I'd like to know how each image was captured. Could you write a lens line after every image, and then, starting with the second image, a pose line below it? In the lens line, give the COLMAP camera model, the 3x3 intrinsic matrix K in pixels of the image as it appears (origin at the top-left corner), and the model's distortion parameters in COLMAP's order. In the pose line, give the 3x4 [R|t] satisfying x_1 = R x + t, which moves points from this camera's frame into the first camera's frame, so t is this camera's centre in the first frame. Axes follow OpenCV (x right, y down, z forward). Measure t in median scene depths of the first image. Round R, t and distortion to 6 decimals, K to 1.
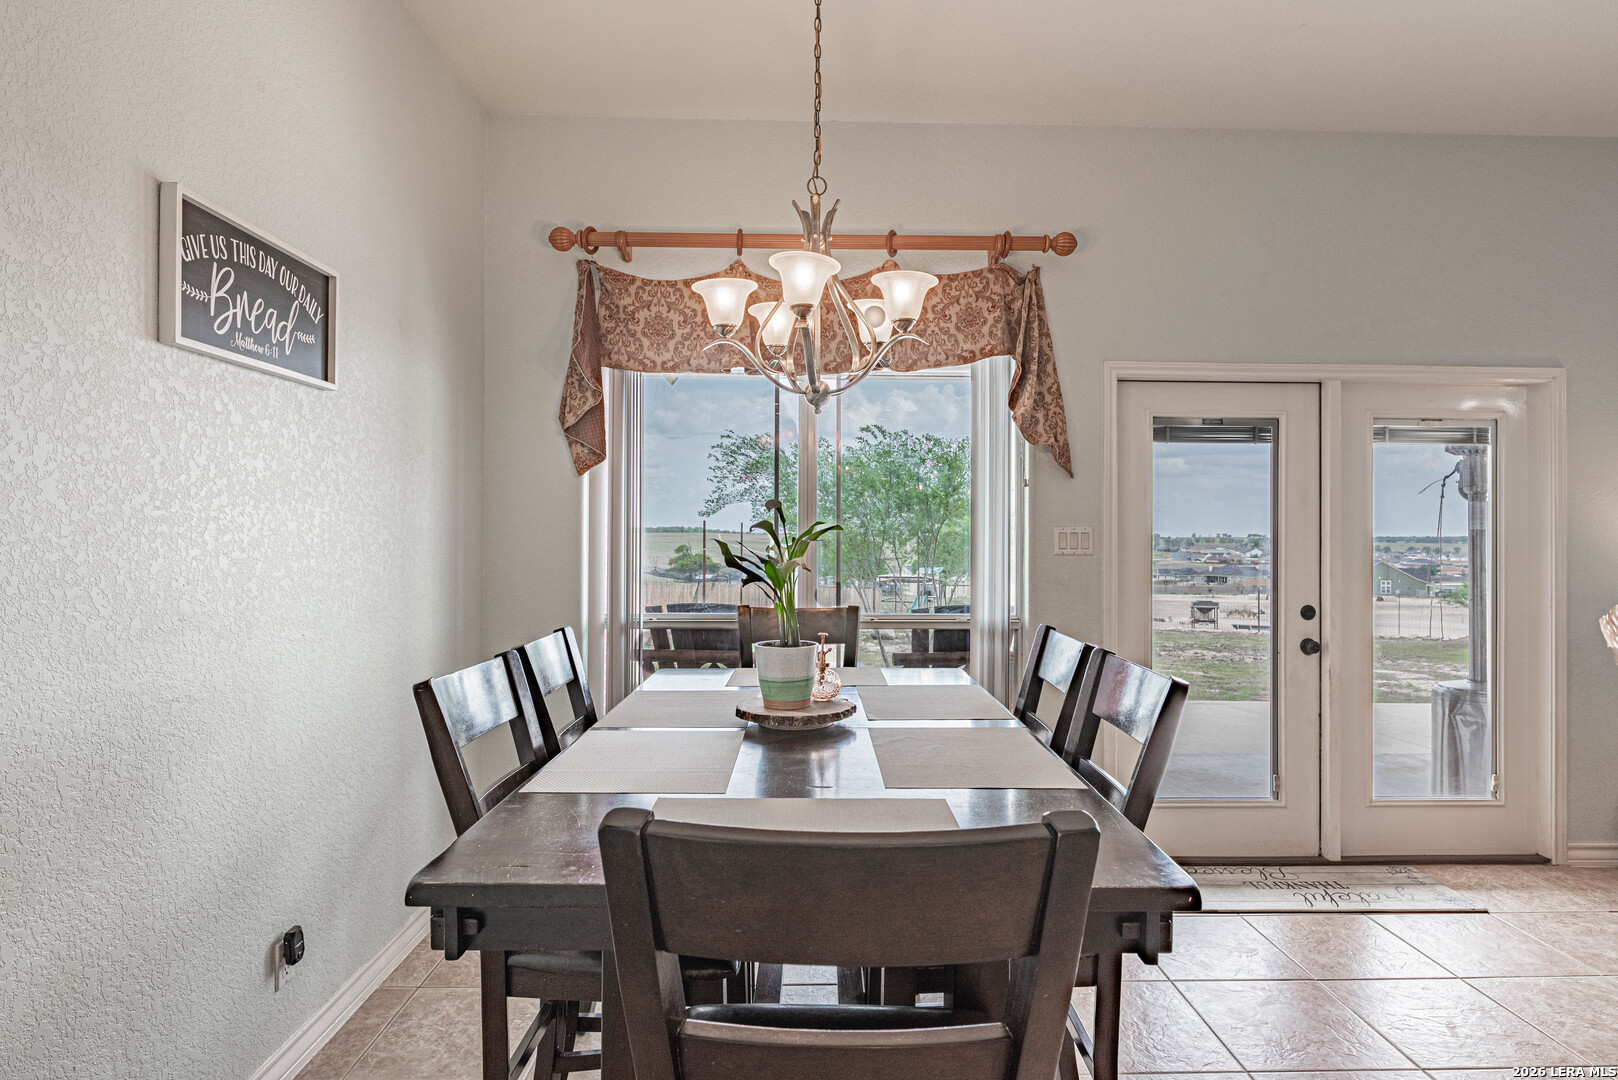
lens RADIAL K [[874.9, 0, 803.4], [0, 874.9, 538.8], [0, 0, 1]] dist [-0.004815, -0.001289]
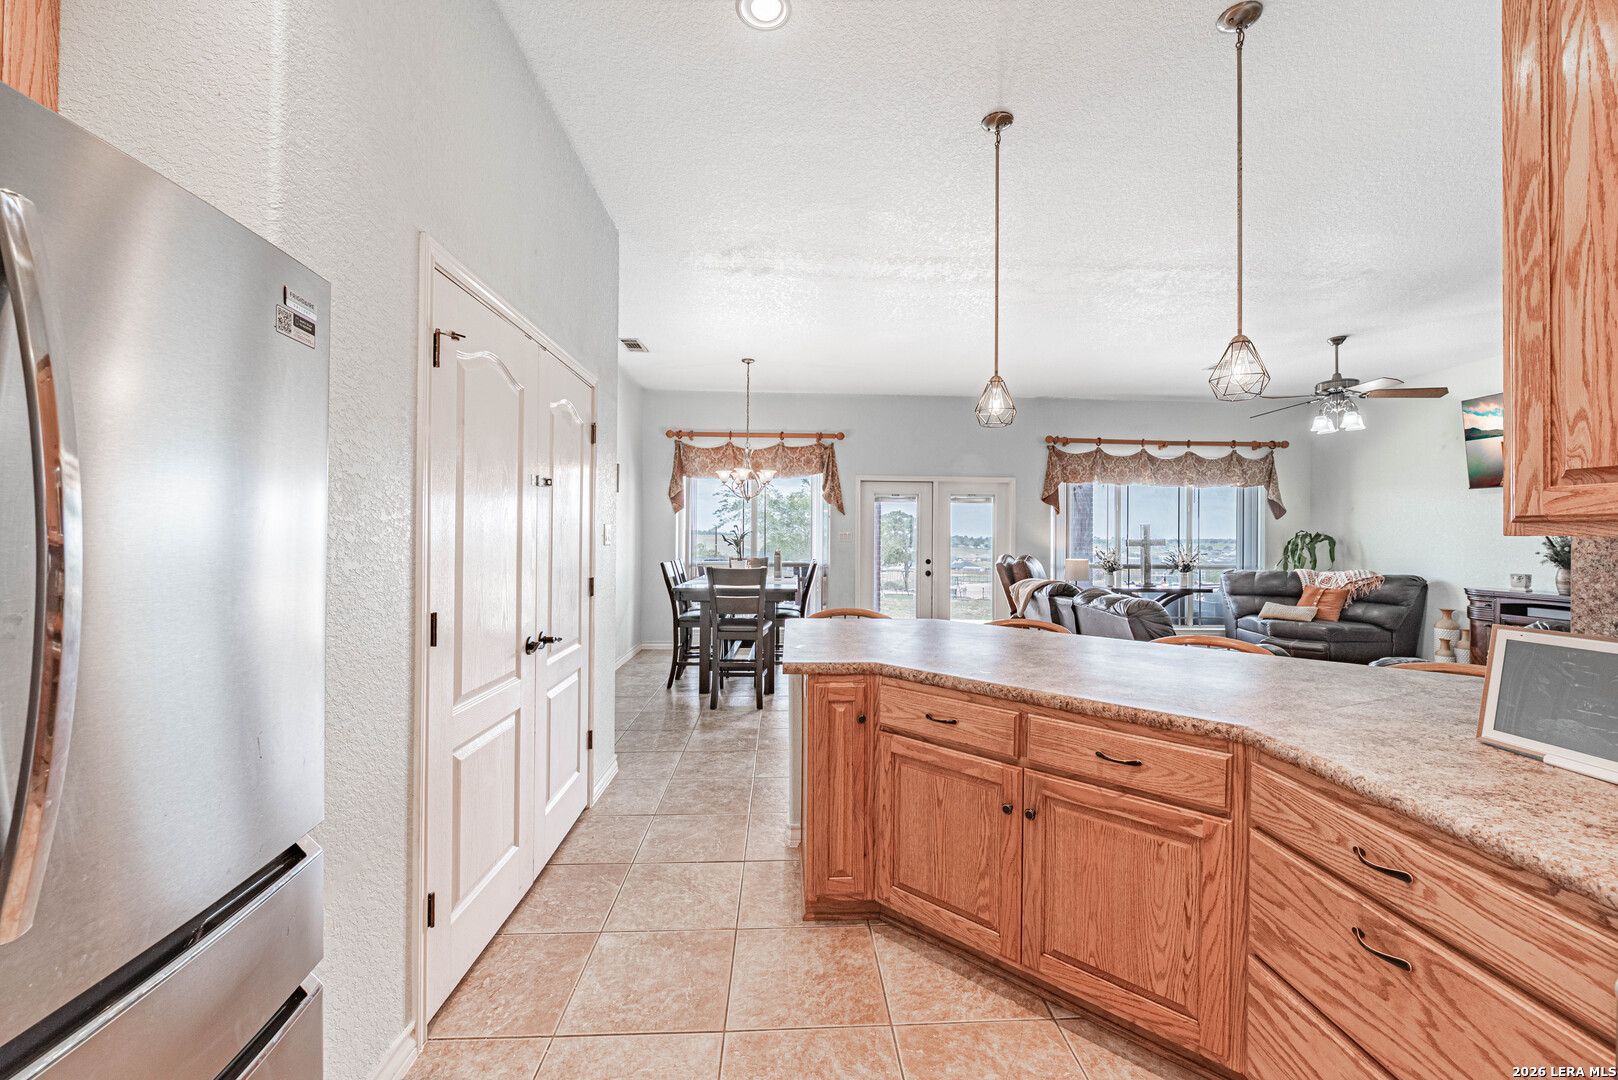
lens RADIAL K [[643.1, 0, 805.1], [0, 643.1, 536.5], [0, 0, 1]] dist [-0.010933, 0.000402]
pose [[0.999574, 0.003550, 0.028956, 0.115707], [-0.003425, 0.999985, -0.004348, 0.012199], [-0.028971, 0.004247, 0.999571, -1.155585]]
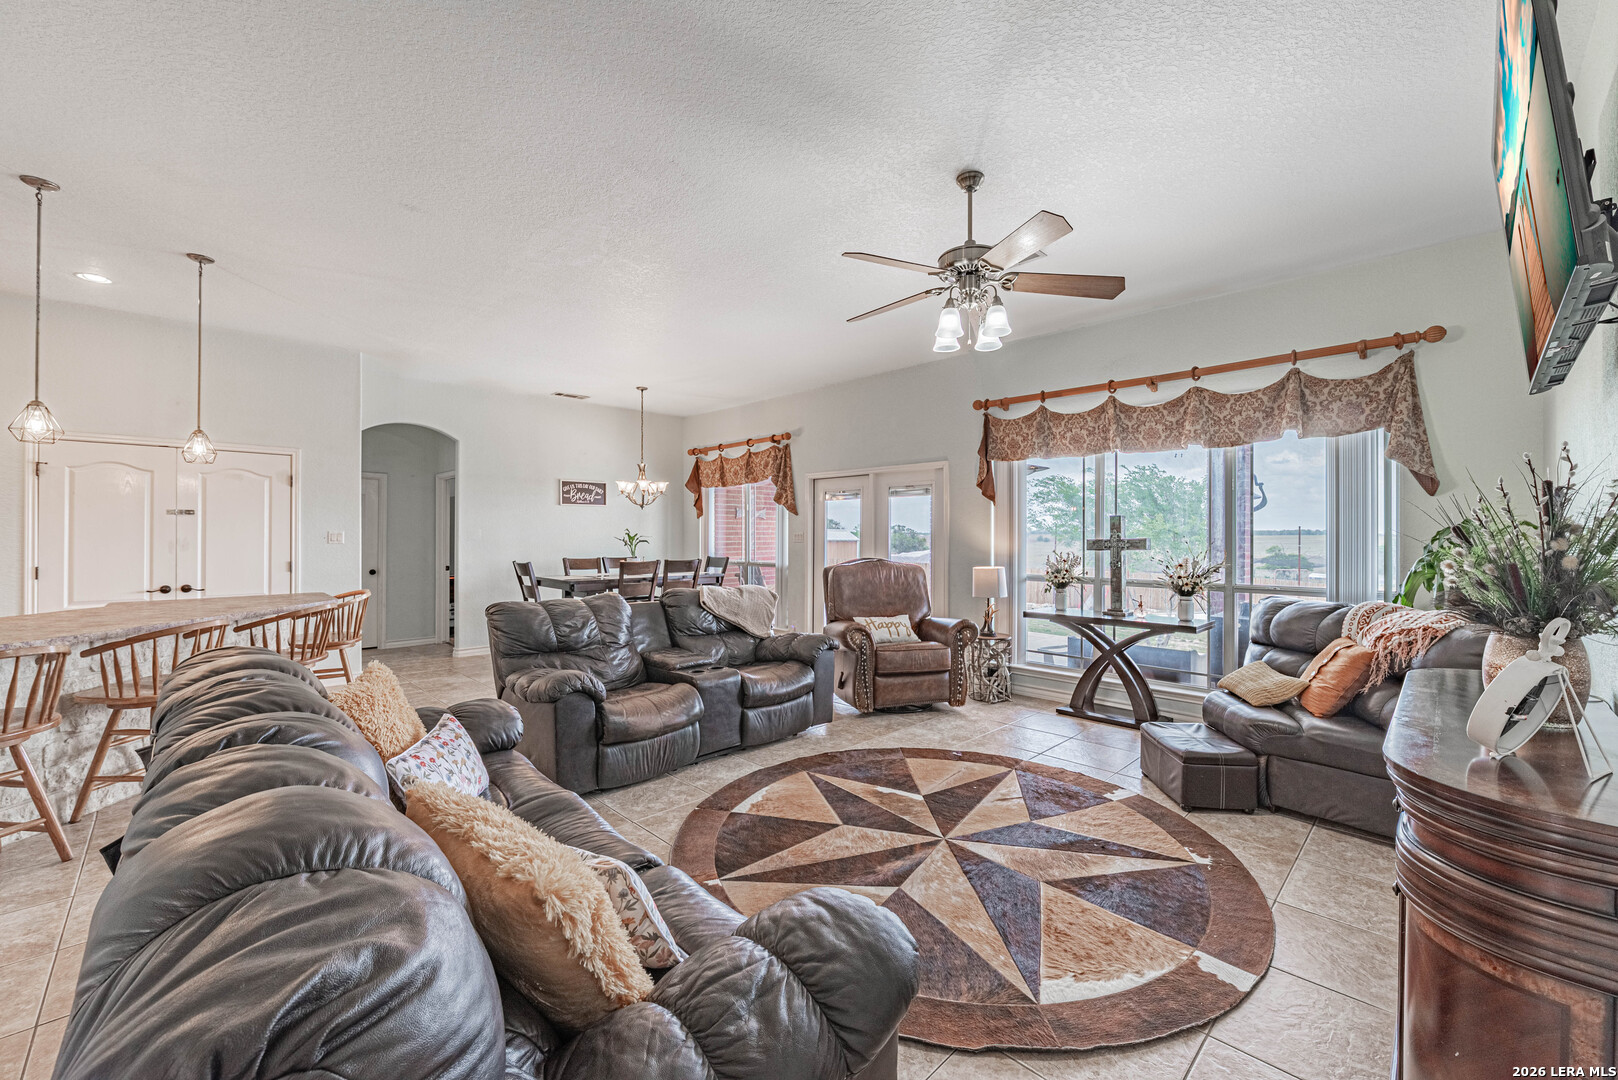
lens RADIAL K [[643.1, 0, 798.6], [0, 643.1, 530.7], [0, 0, 1]] dist [-0.010933, 0.000402]
pose [[0.681421, -0.009687, -0.731827, 1.876961], [-0.001549, 0.999891, -0.014677, 0.010159], [0.731890, 0.011135, 0.681332, -0.432911]]
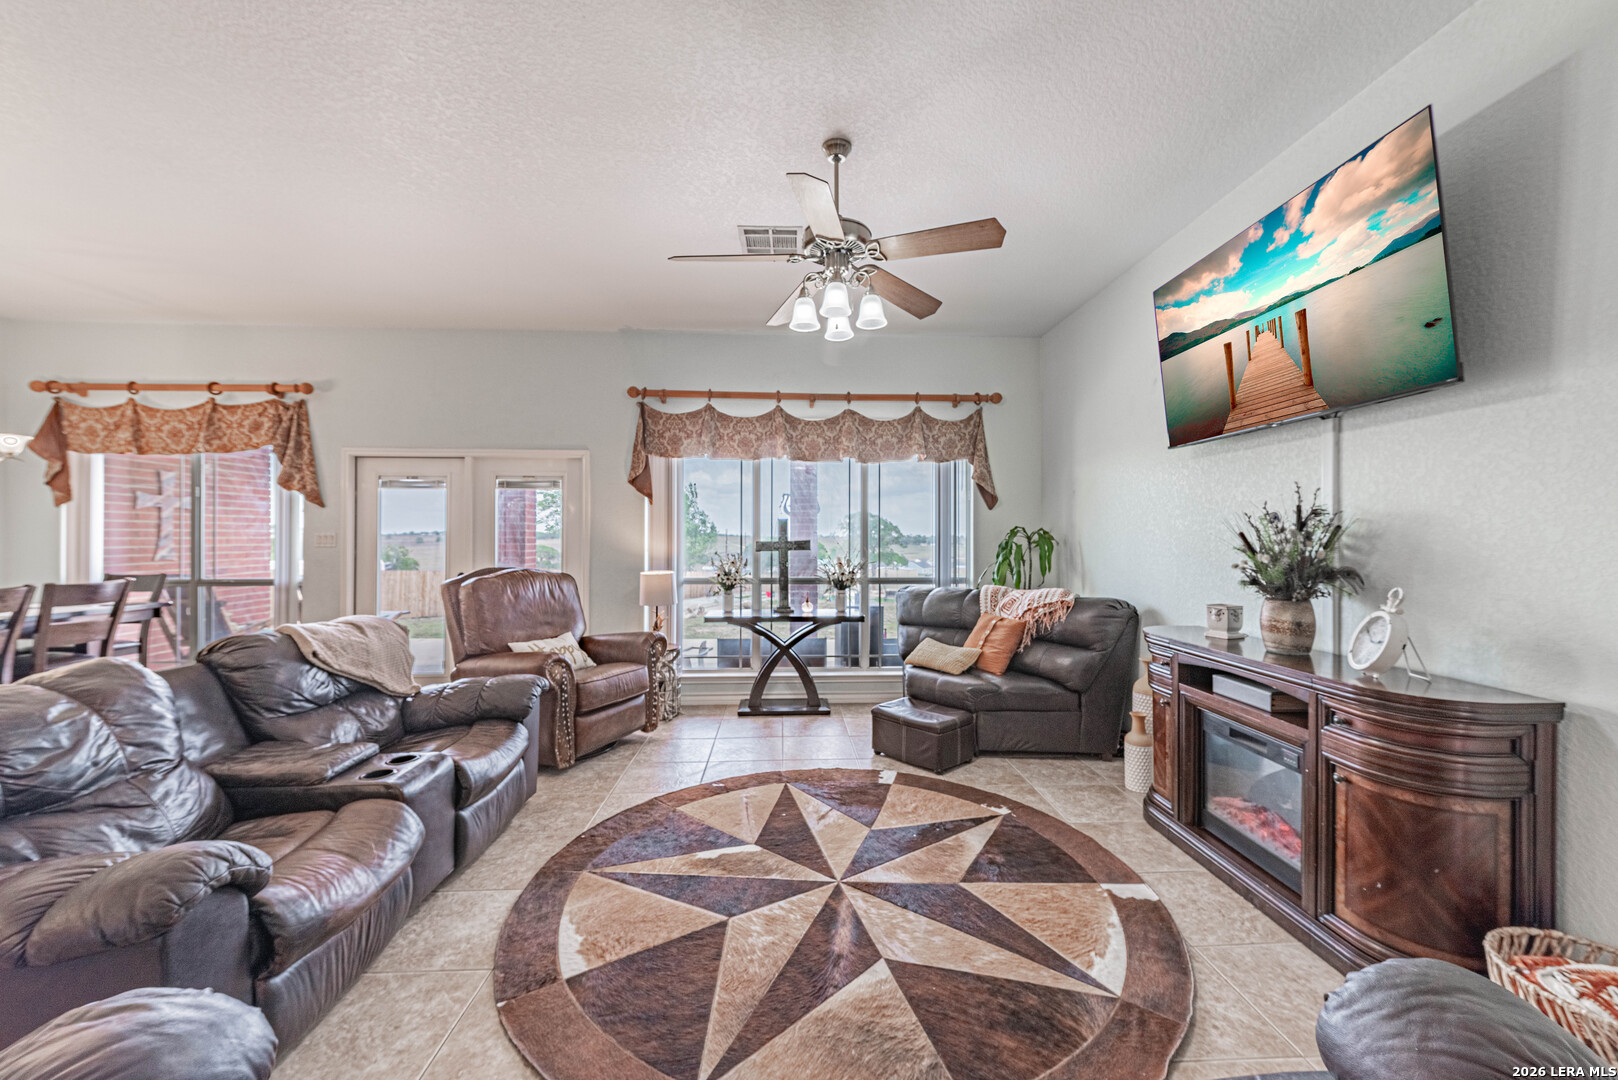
lens RADIAL K [[643.1, 0, 815.3], [0, 643.1, 530.0], [0, 0, 1]] dist [-0.010933, 0.000402]
pose [[0.999174, -0.003376, 0.040507, 1.353899], [0.004040, 0.999859, -0.016323, 0.006925], [-0.040446, 0.016473, 0.999046, -0.460821]]
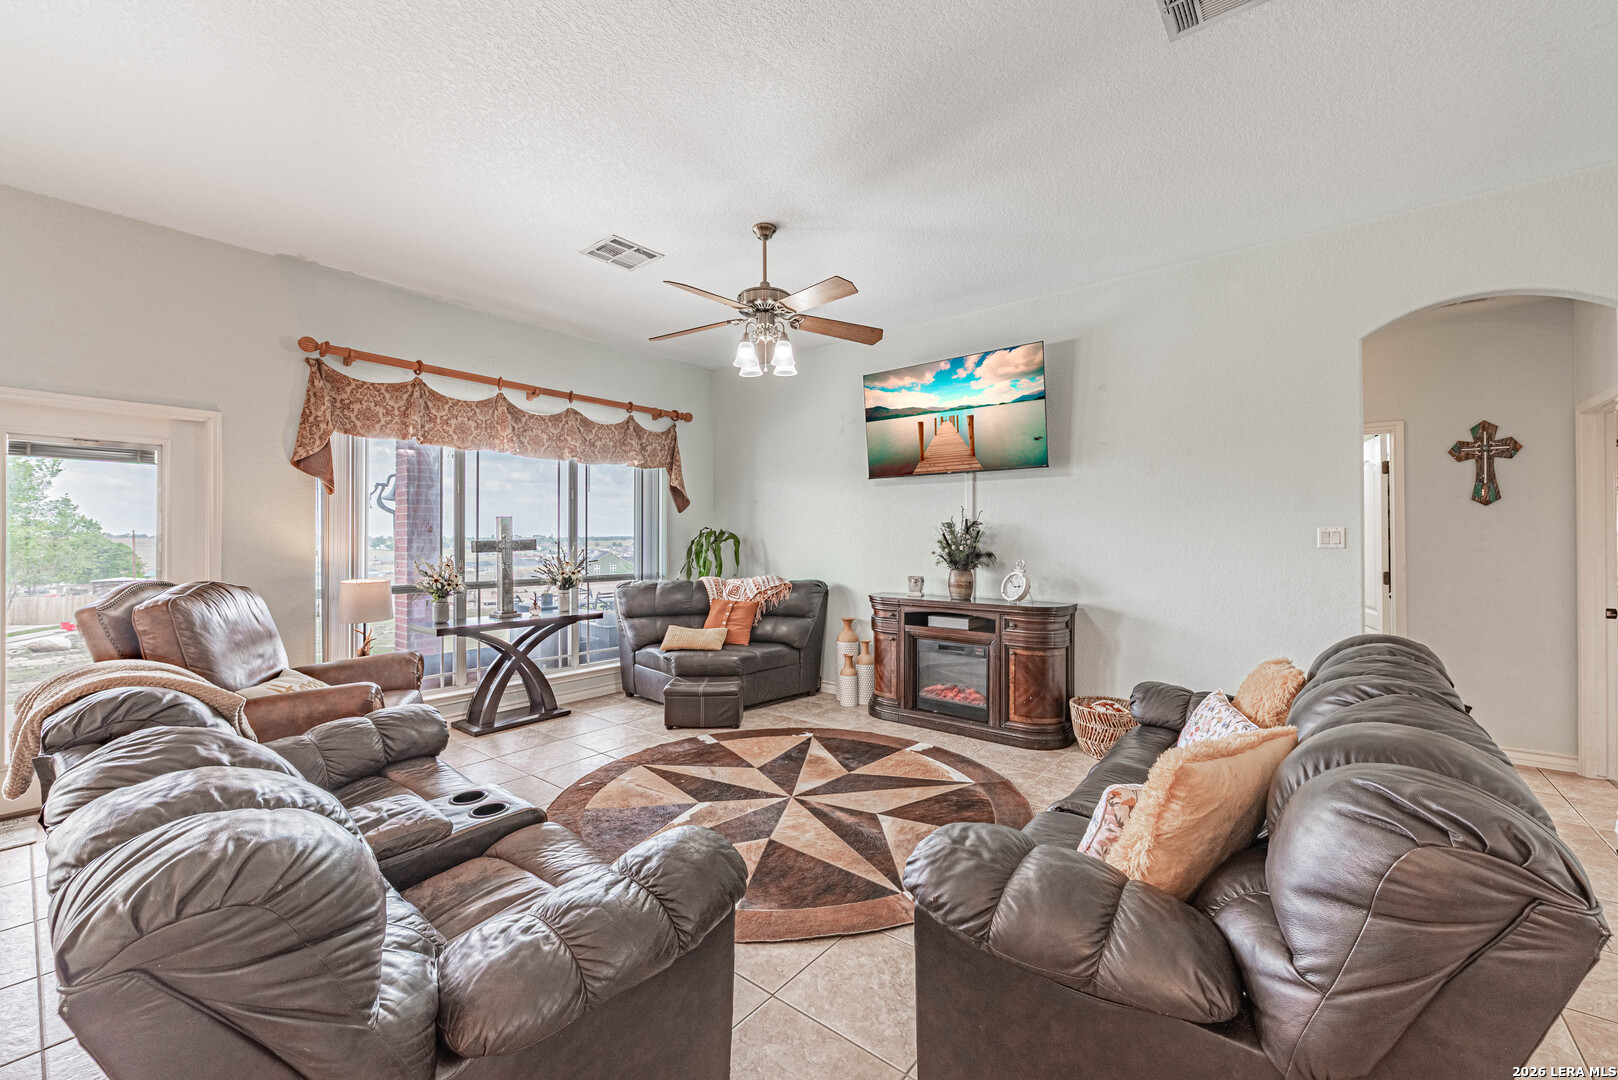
lens RADIAL K [[643.1, 0, 829.8], [0, 643.1, 527.9], [0, 0, 1]] dist [-0.010933, 0.000402]
pose [[0.616176, 0.006814, 0.787579, 0.699700], [0.006847, 0.999878, -0.014007, 0.005334], [-0.787579, 0.014024, 0.616054, -0.372307]]
